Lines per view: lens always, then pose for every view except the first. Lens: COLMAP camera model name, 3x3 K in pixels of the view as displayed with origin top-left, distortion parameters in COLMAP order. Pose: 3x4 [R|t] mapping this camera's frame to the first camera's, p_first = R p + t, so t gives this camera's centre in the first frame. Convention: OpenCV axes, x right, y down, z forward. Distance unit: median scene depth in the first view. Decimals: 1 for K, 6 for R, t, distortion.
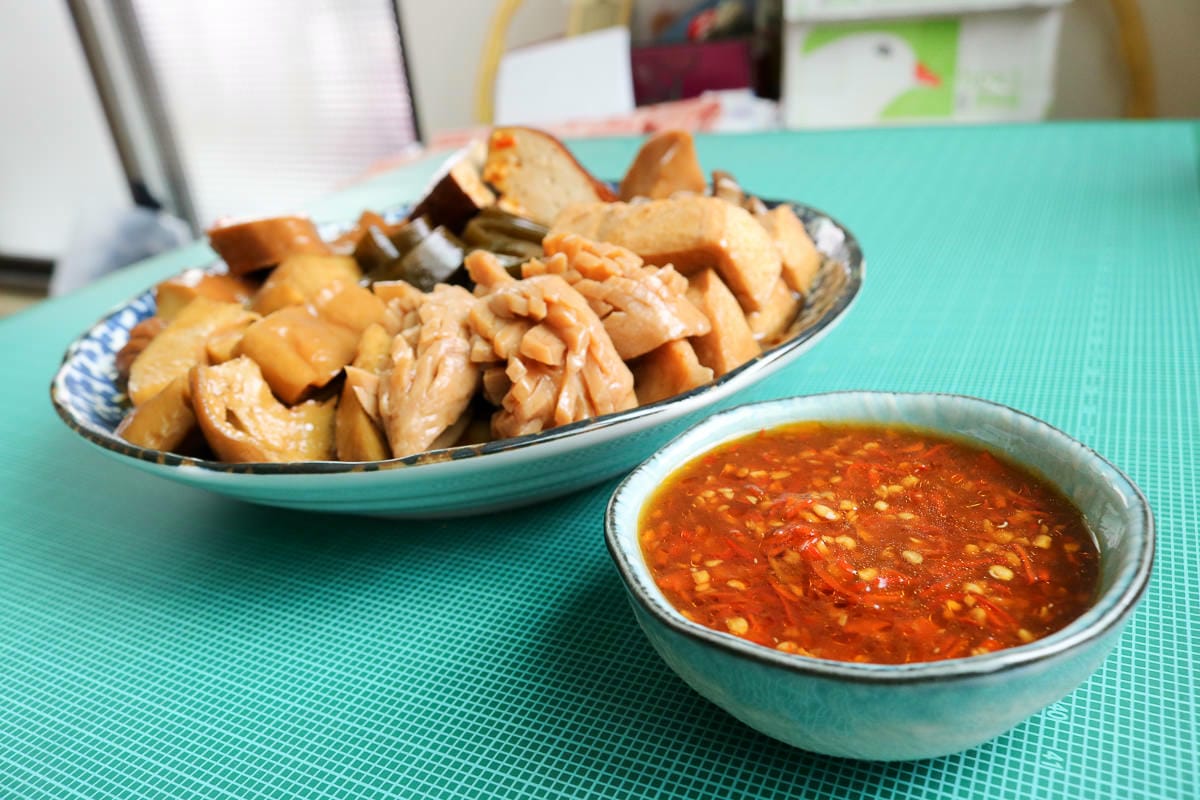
lens RADIAL K [[1003.4, 0, 597.4], [0, 1003.4, 398.6], [0, 0, 1]] dist [-0.011284, 0.026389]
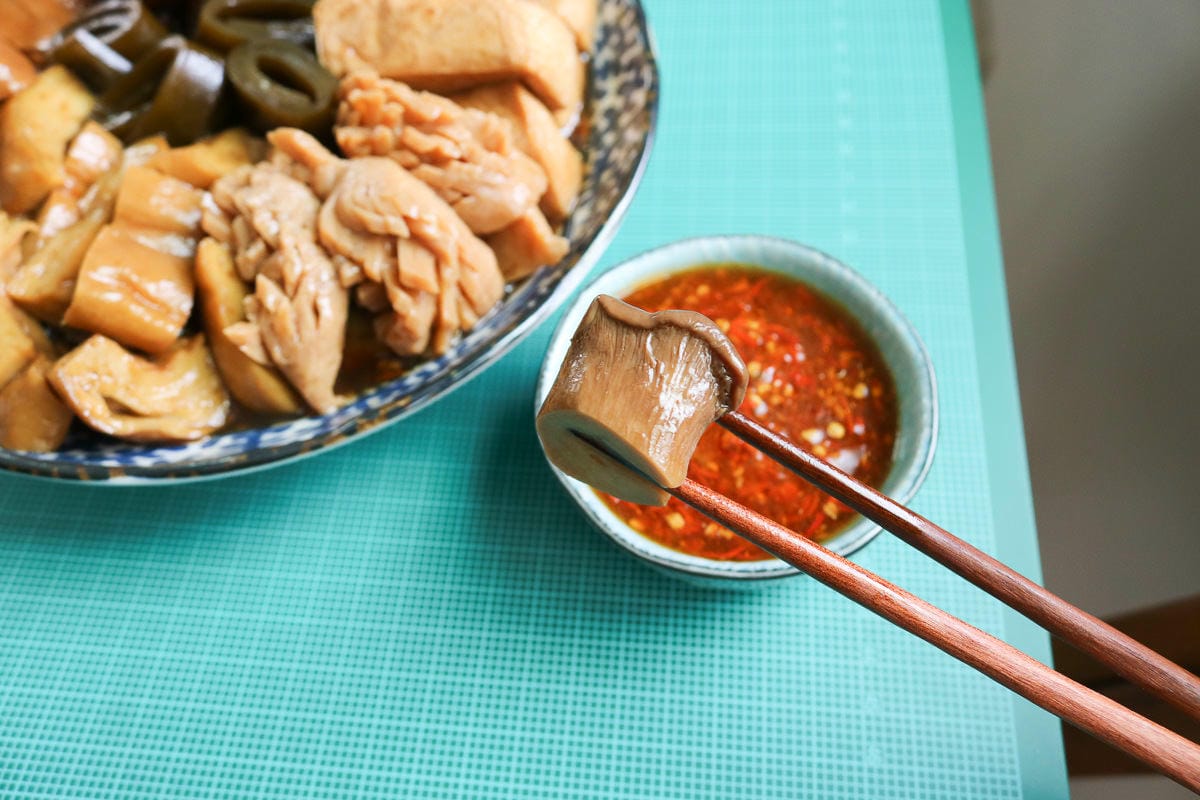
lens RADIAL K [[1003.4, 0, 620.5], [0, 1003.4, 426.2], [0, 0, 1]] dist [-0.011284, 0.026389]
pose [[0.914809, -0.297769, 0.272871, -0.190238], [0.080806, 0.796889, 0.598697, -0.514631], [-0.395722, -0.525643, 0.753063, 0.049685]]
